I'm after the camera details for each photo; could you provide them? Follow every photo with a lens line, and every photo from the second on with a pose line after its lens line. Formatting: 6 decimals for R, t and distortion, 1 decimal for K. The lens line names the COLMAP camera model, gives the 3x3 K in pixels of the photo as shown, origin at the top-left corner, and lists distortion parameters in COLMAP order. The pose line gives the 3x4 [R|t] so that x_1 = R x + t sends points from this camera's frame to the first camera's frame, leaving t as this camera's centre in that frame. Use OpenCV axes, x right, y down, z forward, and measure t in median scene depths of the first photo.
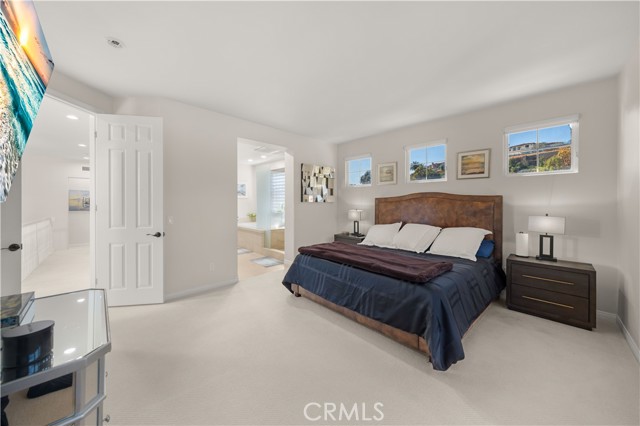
lens RADIAL K [[225.7, 0, 306.1], [0, 225.7, 202.8], [0, 0, 1]] dist [-0.000096, -0.000087]
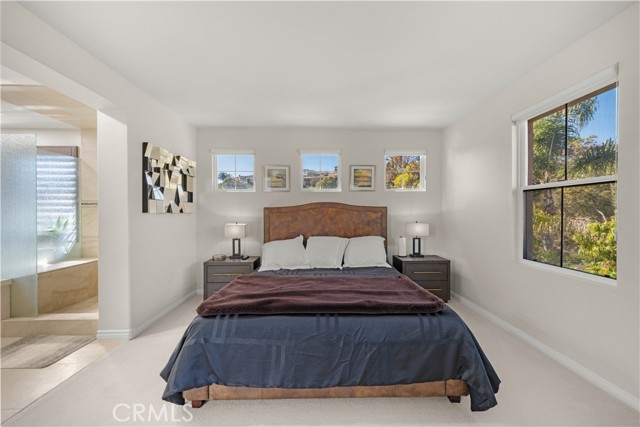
lens RADIAL K [[224.0, 0, 320.0], [0, 224.0, 213.5], [0, 0, 1]] dist [0.000742, 0.000002]
pose [[0.643826, -0.005288, 0.765154, -0.192865], [0.003650, 0.999986, 0.003840, -0.002284], [-0.765163, 0.000320, 0.643836, 0.398687]]
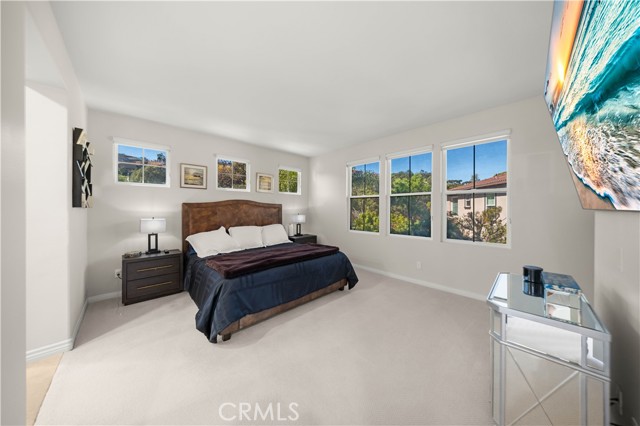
lens RADIAL K [[203.8, 0, 320.0], [0, 203.8, 213.0], [0, 0, 1]] dist [-0.001136, -0.000050]
pose [[-0.048193, -0.023829, 0.998554, -0.560078], [-0.000767, 0.999716, 0.023820, -0.002079], [-0.998838, 0.000382, -0.048197, 0.601873]]
